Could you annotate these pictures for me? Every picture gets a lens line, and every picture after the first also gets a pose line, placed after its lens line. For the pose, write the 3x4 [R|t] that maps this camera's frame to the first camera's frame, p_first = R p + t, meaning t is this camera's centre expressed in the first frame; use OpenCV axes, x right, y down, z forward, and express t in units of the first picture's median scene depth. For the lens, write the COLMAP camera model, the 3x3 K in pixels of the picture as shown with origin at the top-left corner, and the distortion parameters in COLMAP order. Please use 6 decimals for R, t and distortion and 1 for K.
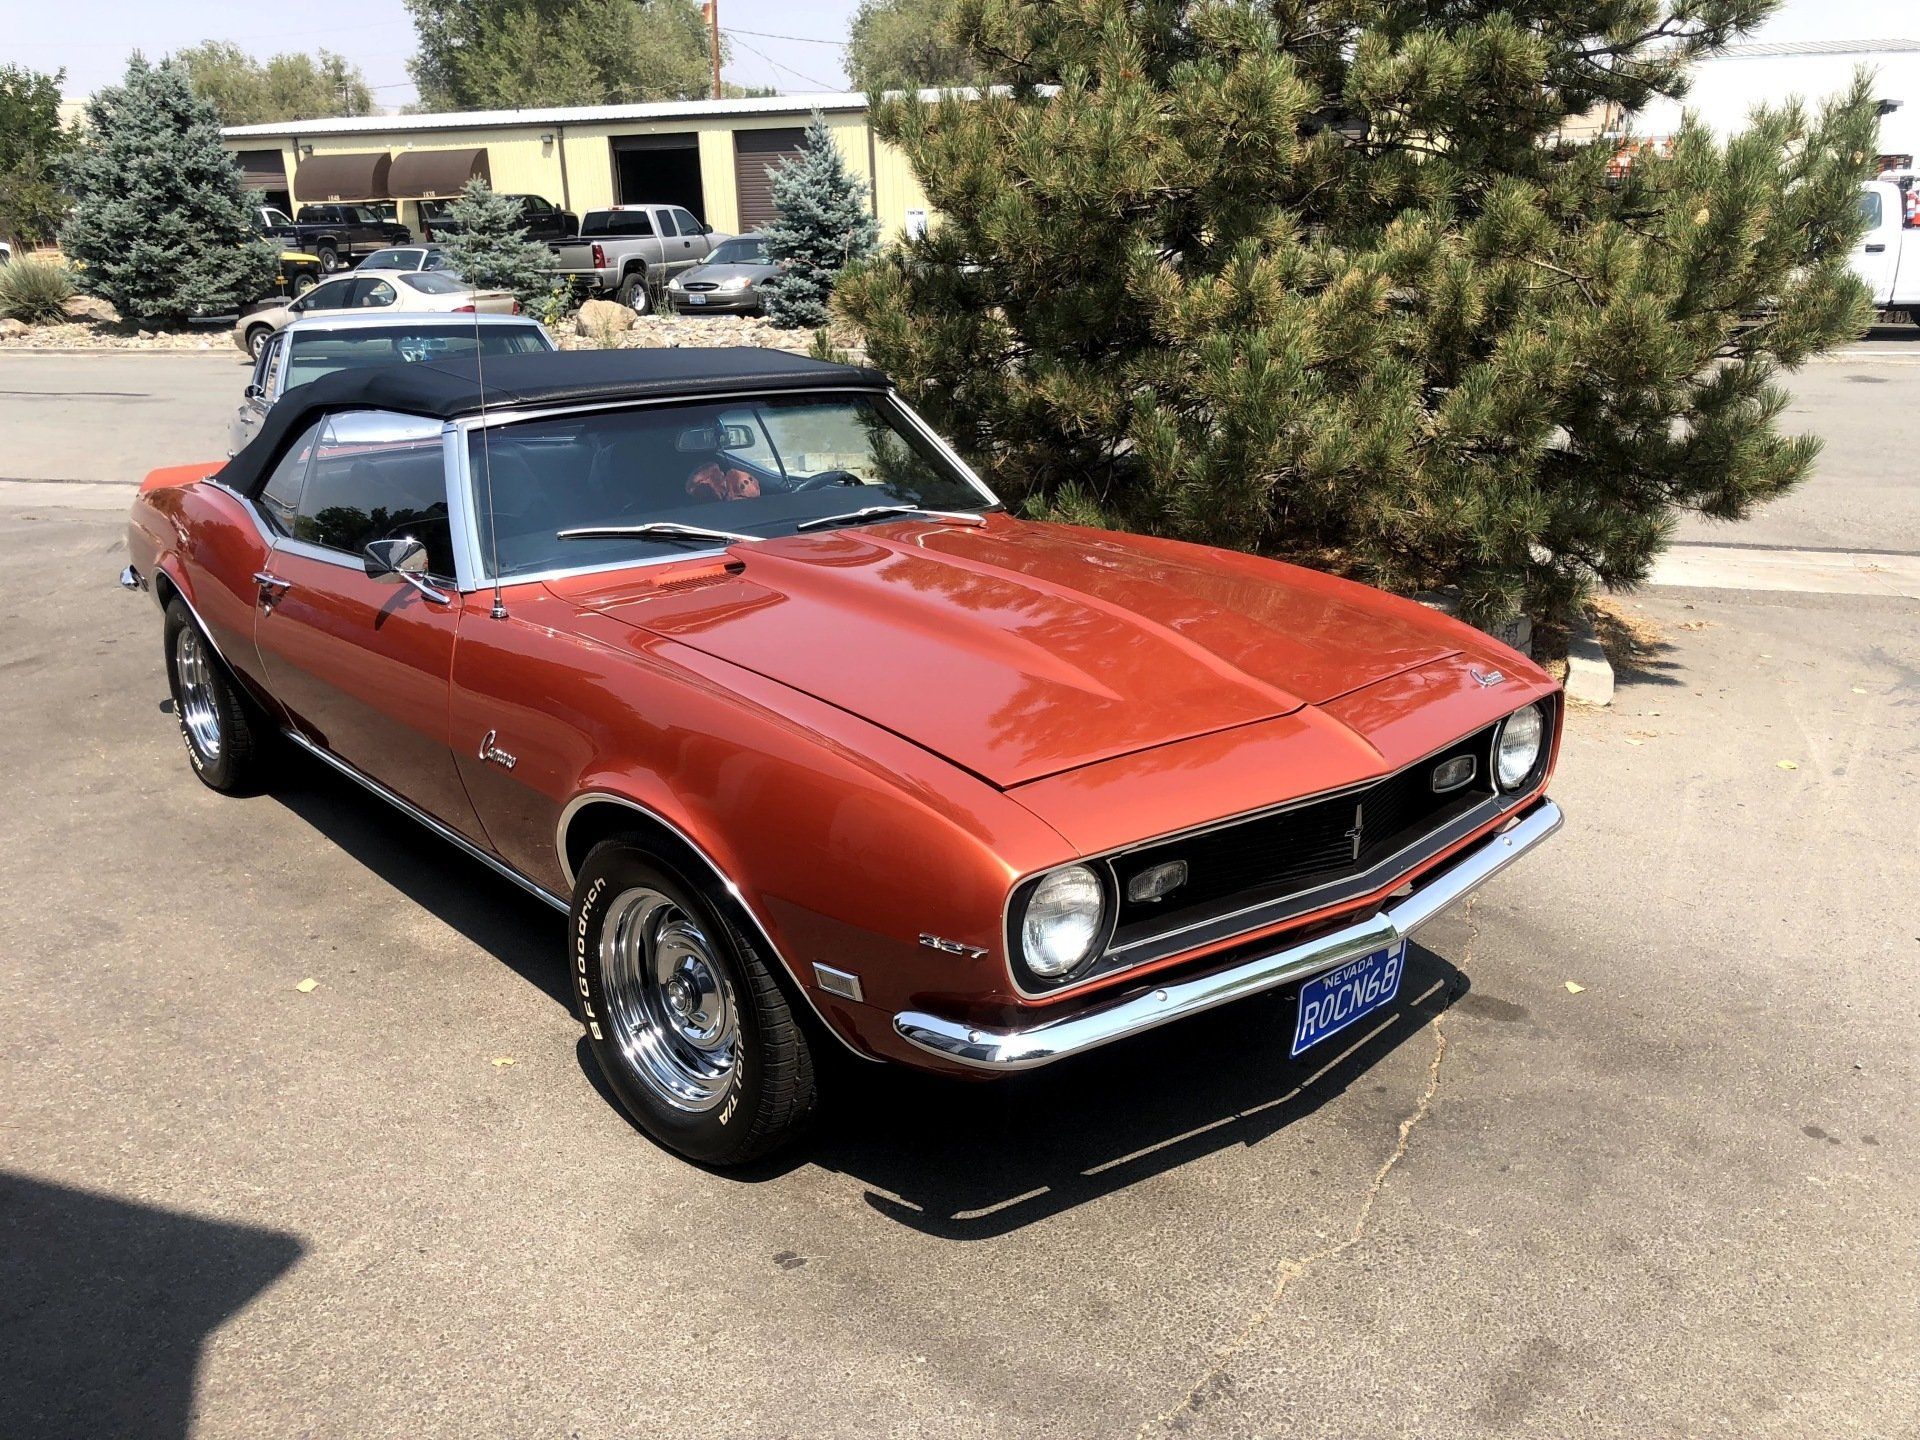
lens RADIAL K [[1532.8, 0, 960.0], [0, 1532.8, 720.0], [0, 0, 1]] dist [-0.005070, -0.000891]
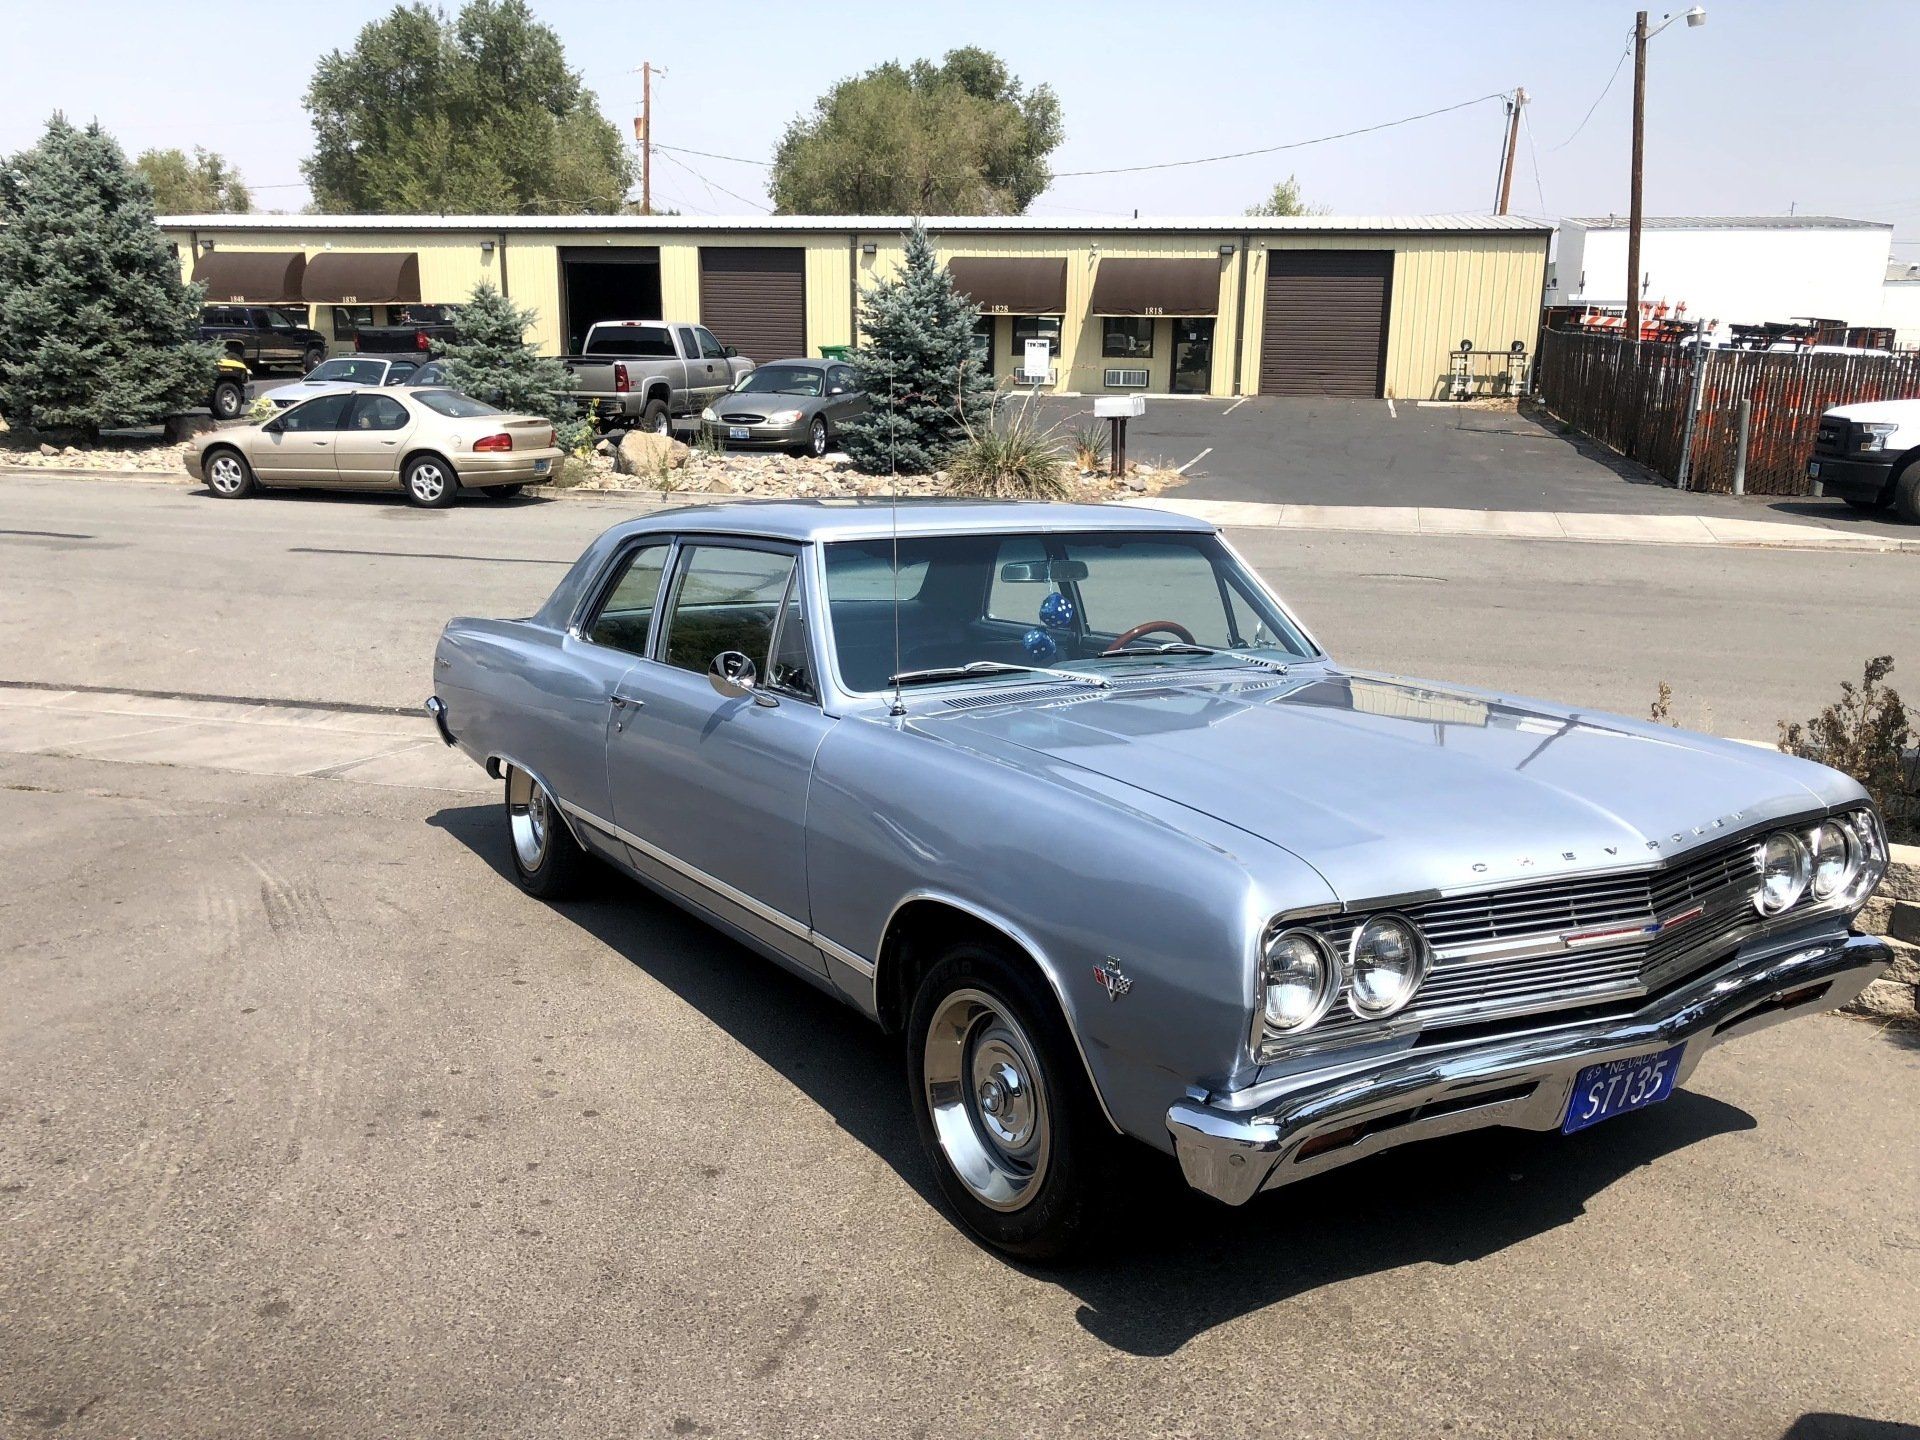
lens RADIAL K [[1532.8, 0, 960.0], [0, 1532.8, 720.0], [0, 0, 1]] dist [-0.005070, -0.000891]
pose [[0.994940, 0.018965, 0.098666, -0.127839], [-0.010951, 0.996643, -0.081137, -0.047768], [-0.099873, 0.079646, 0.991807, 0.156326]]
